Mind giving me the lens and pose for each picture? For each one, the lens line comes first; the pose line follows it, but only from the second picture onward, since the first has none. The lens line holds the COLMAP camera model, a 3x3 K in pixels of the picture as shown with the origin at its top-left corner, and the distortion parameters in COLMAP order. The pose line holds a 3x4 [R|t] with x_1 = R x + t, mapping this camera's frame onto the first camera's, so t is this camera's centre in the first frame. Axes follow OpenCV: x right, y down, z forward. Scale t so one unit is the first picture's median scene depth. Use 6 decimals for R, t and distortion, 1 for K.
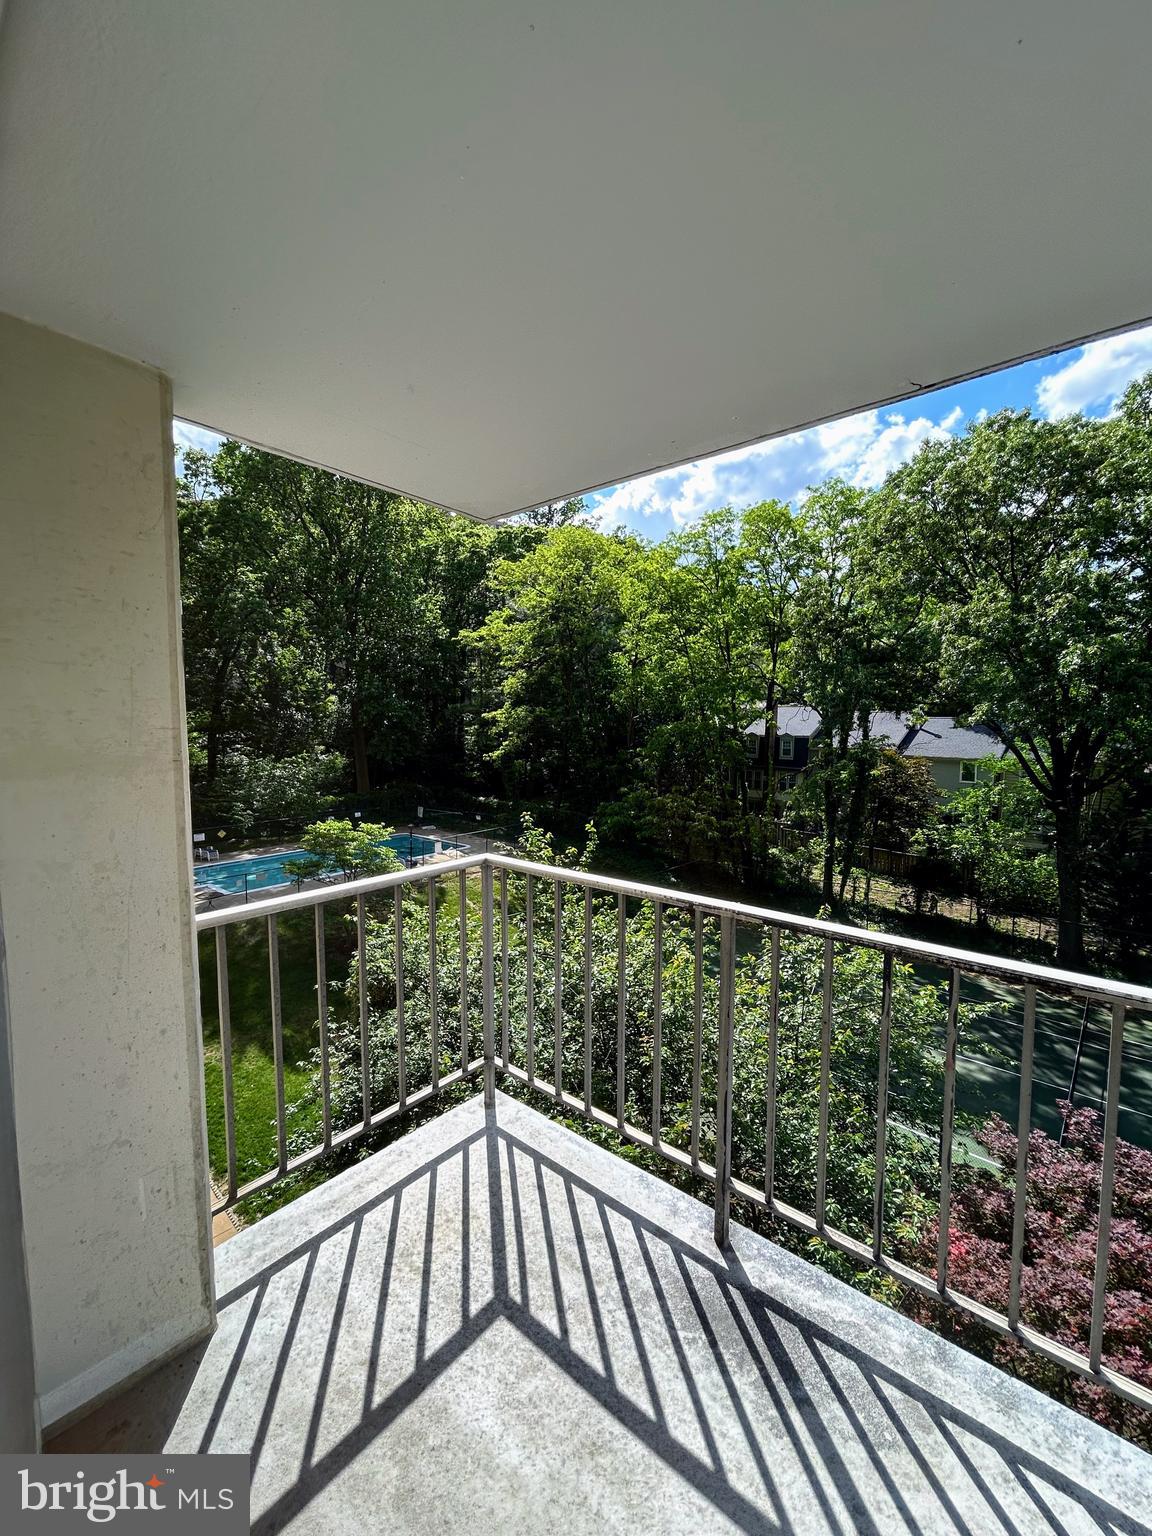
lens RADIAL K [[625.6, 0, 576.4], [0, 625.6, 765.4], [0, 0, 1]] dist [-0.001071, 0.001562]
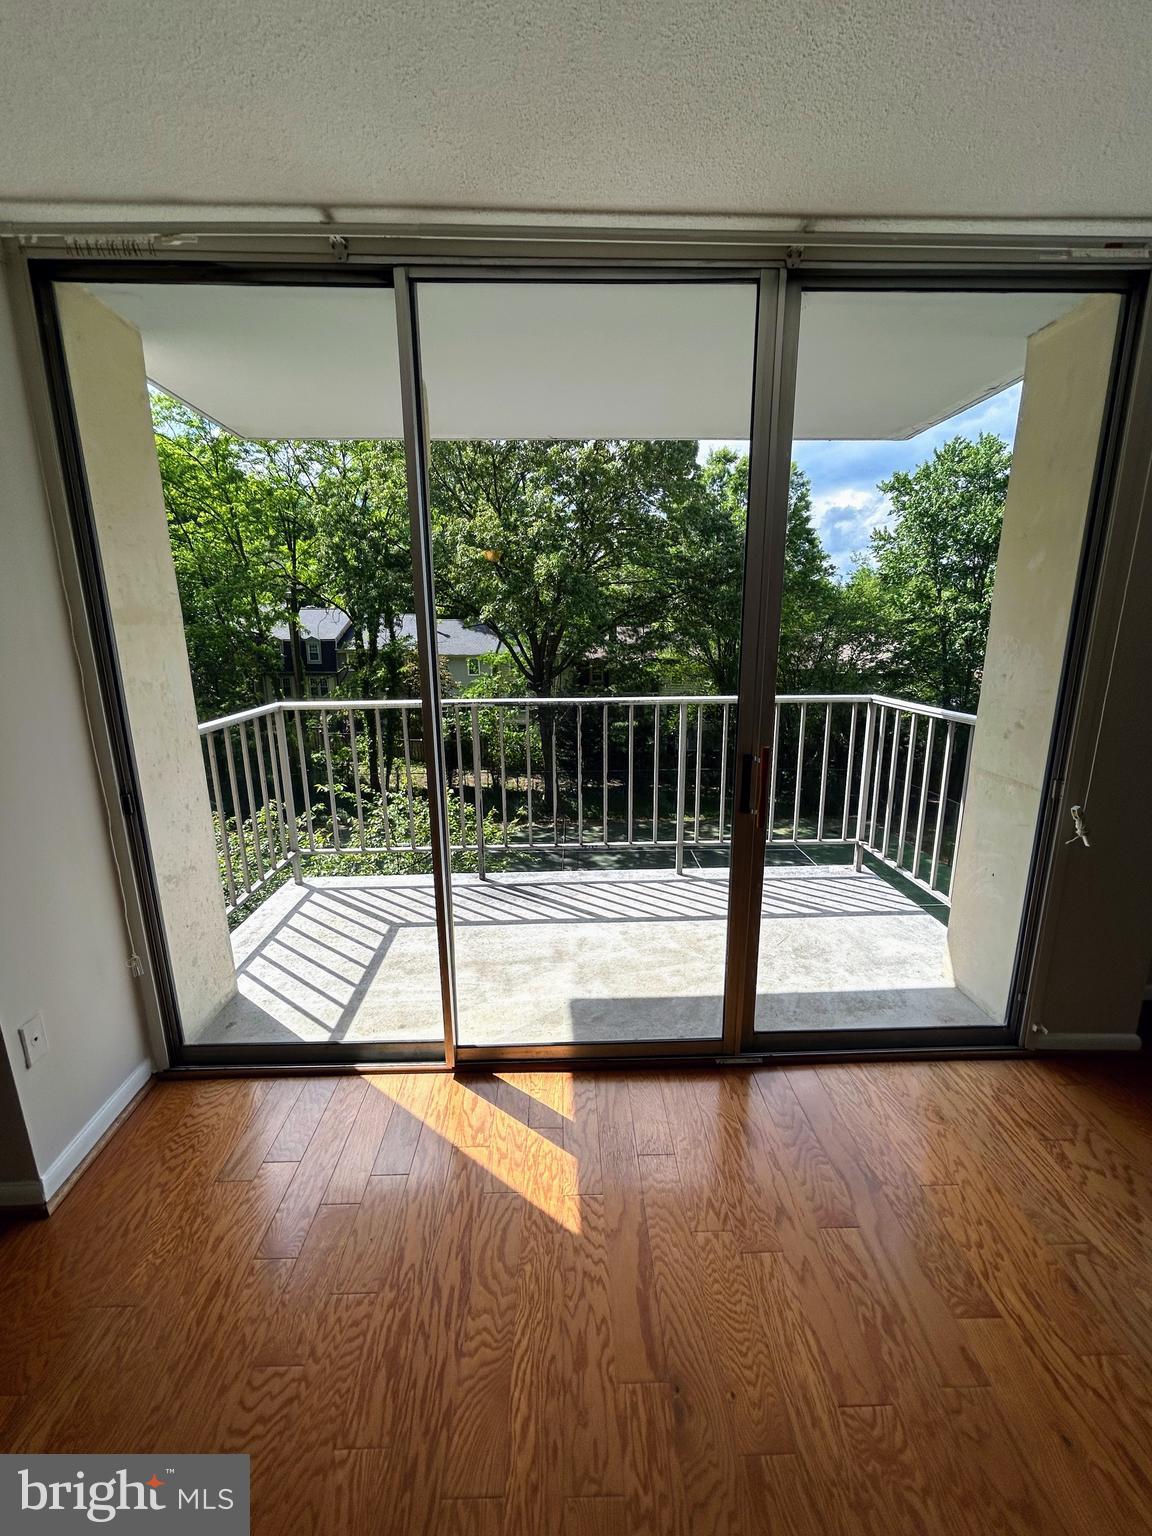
lens RADIAL K [[625.6, 0, 570.5], [0, 625.6, 769.5], [0, 0, 1]] dist [-0.001071, 0.001562]
pose [[0.747531, -0.159044, 0.644905, -0.062242], [0.057412, 0.982748, 0.175813, 0.009087], [-0.661741, -0.094401, 0.743766, -0.047505]]
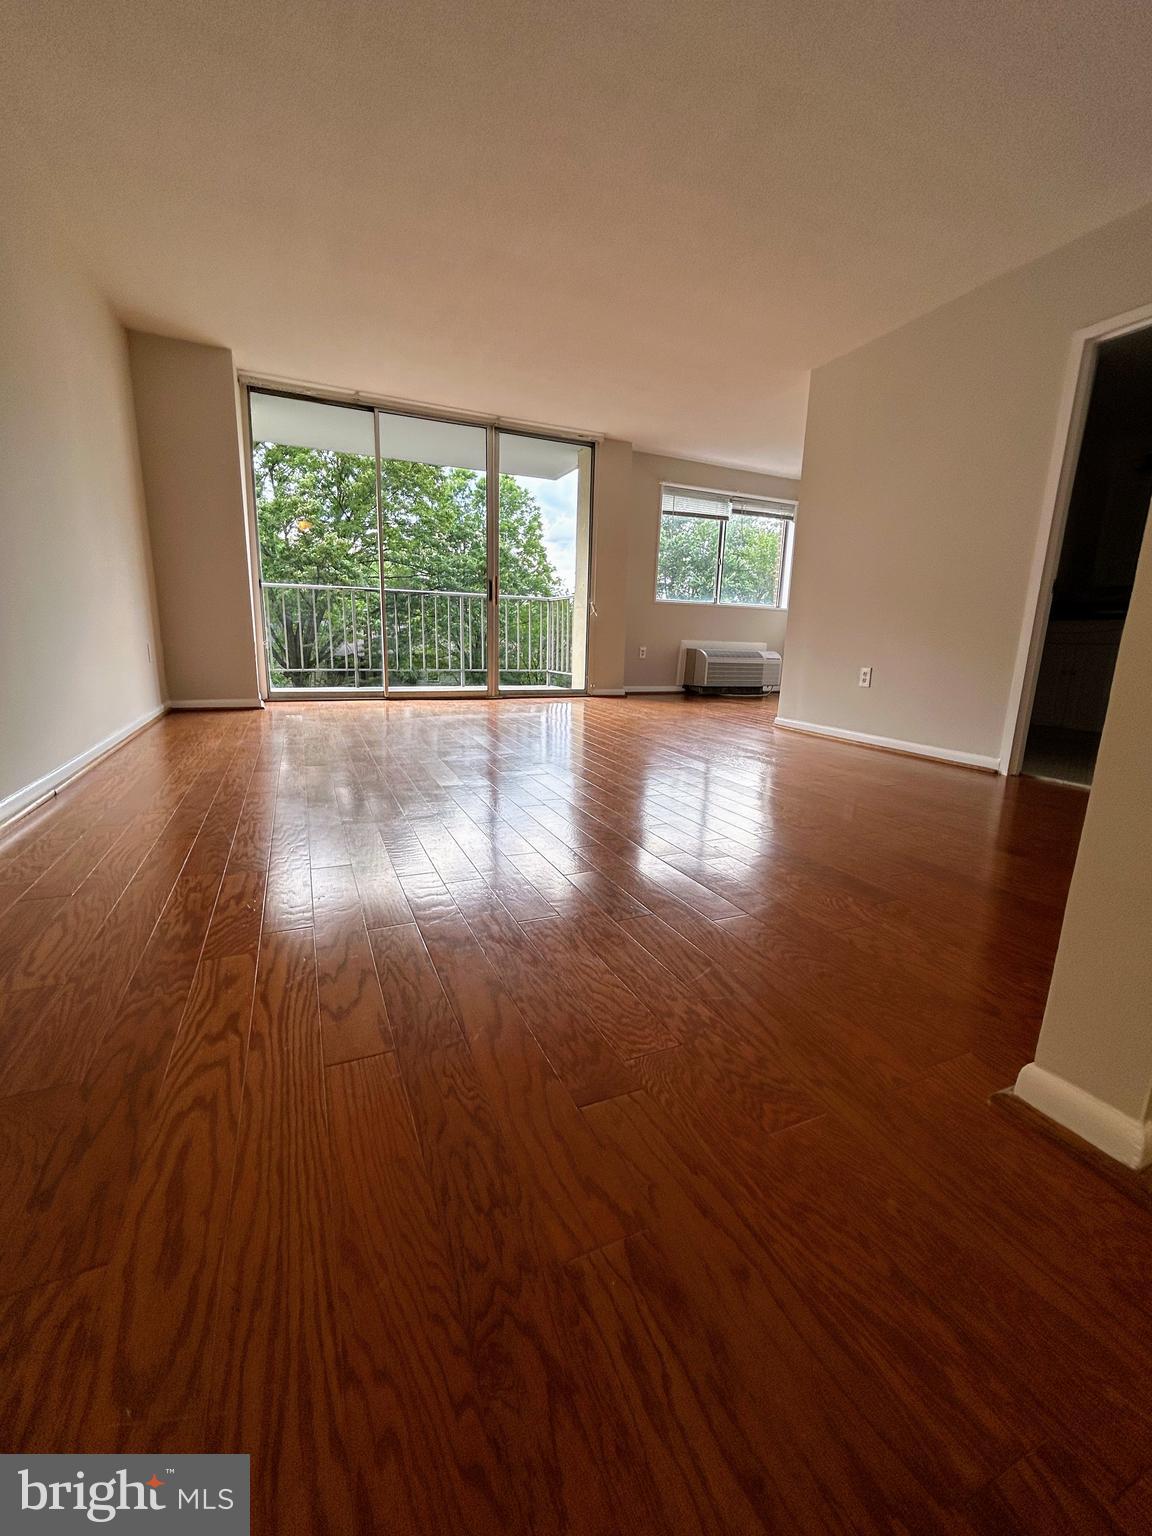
lens RADIAL K [[625.6, 0, 576.5], [0, 625.6, 764.5], [0, 0, 1]] dist [-0.001071, 0.001562]
pose [[0.434872, -0.172761, 0.883765, -0.192740], [0.041023, 0.984206, 0.172209, 0.049042], [-0.899558, -0.038634, 0.435090, -0.132340]]
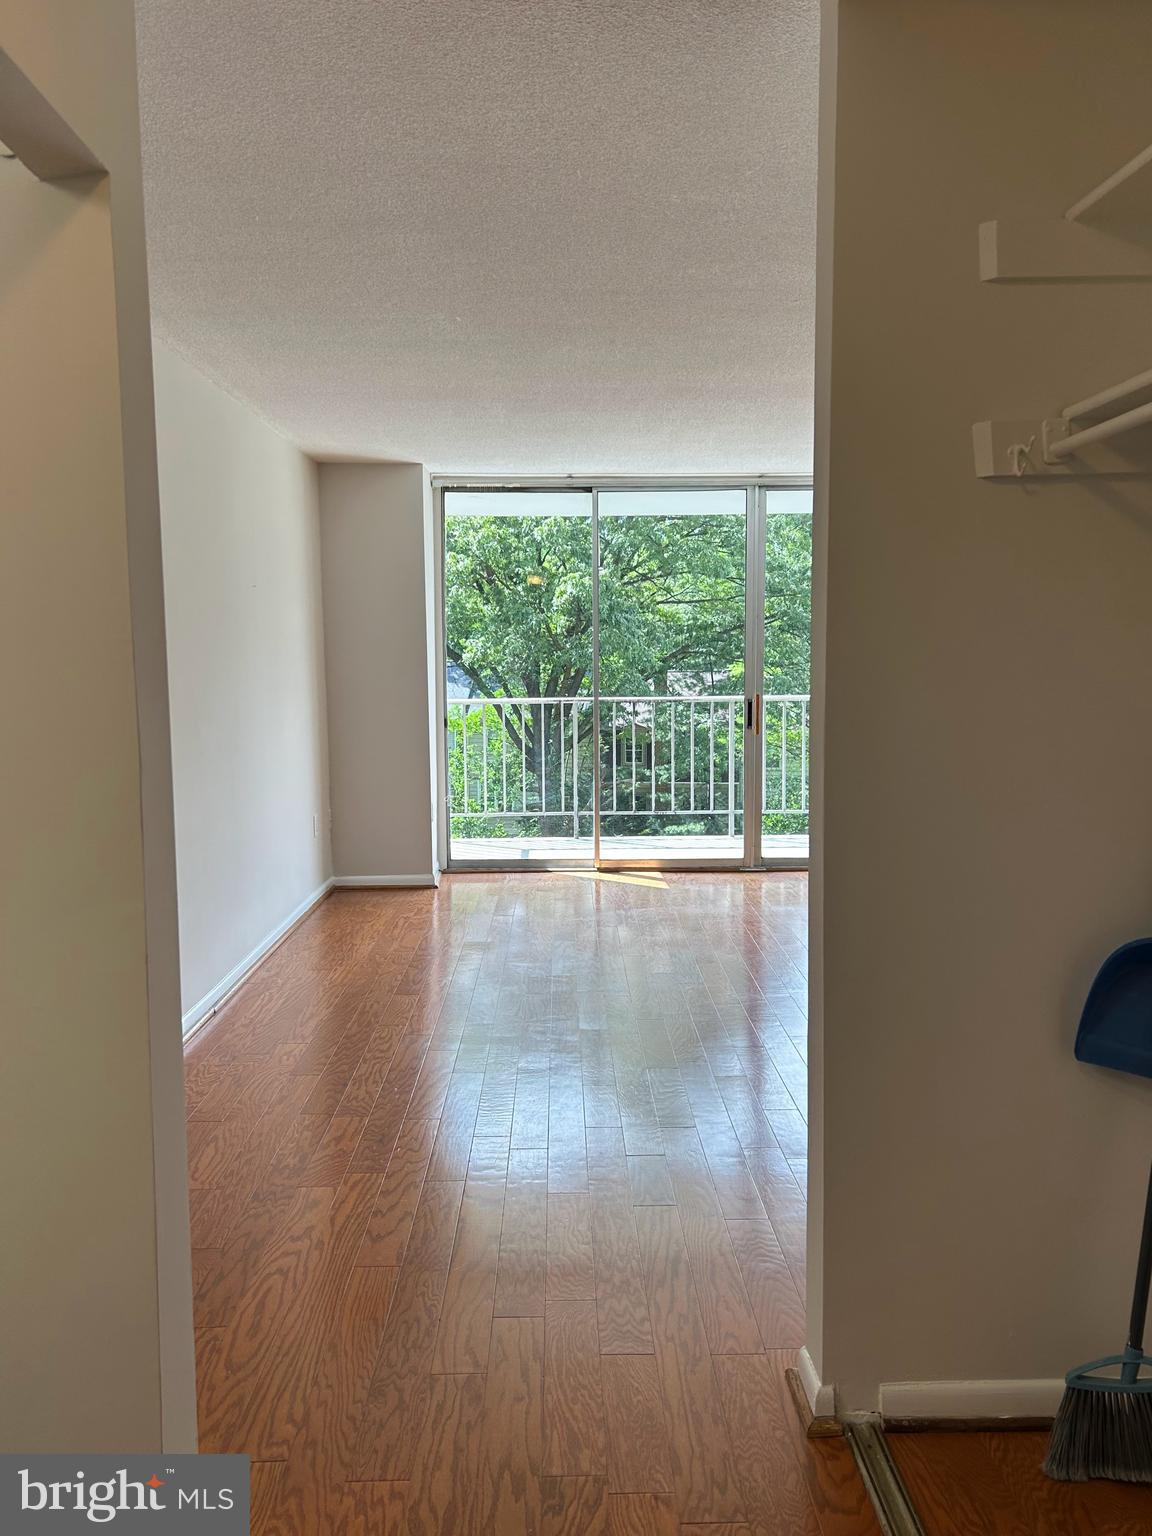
lens RADIAL K [[1189.7, 0, 571.3], [0, 1189.7, 778.3], [0, 0, 1]] dist [0.039396, -0.035453]
pose [[0.751627, -0.067038, 0.656173, -0.220470], [0.056899, 0.997703, 0.036754, 0.027613], [-0.657130, 0.009710, 0.753715, -0.193791]]
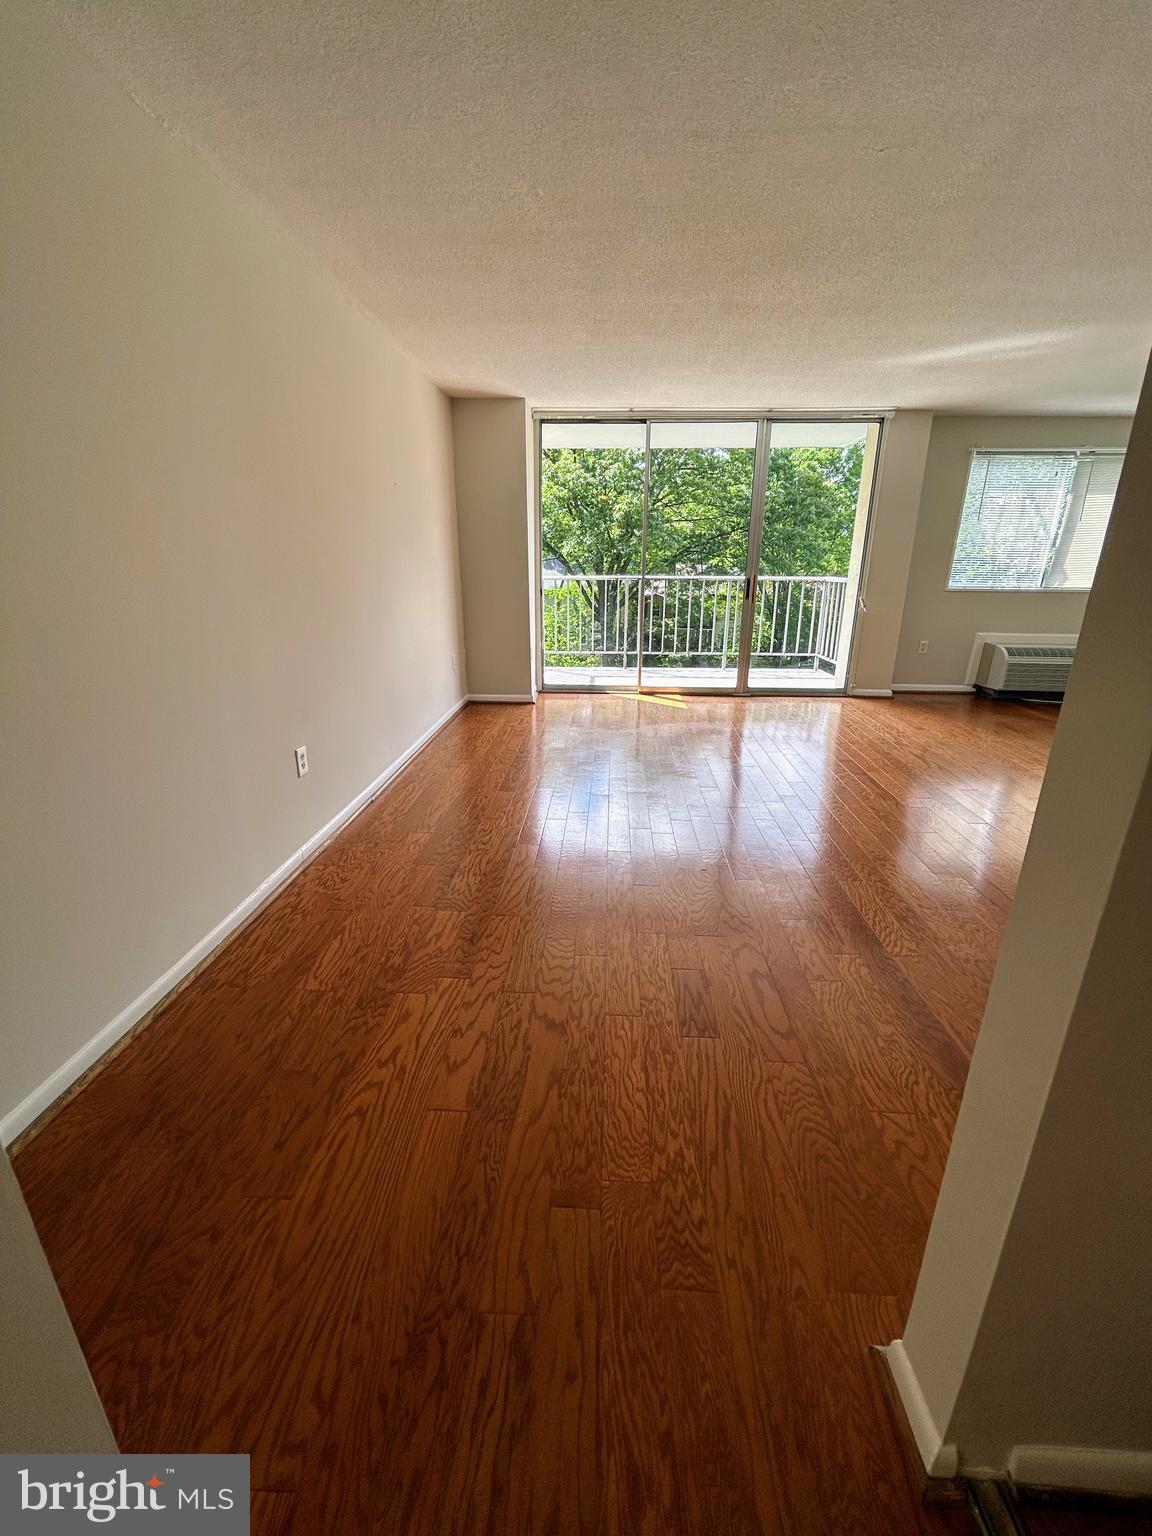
lens RADIAL K [[625.6, 0, 574.8], [0, 625.6, 764.9], [0, 0, 1]] dist [-0.001071, 0.001562]
pose [[0.795718, -0.185922, 0.576425, -0.186675], [0.042502, 0.966514, 0.253070, 0.026853], [-0.604174, -0.176873, 0.776974, -0.151898]]
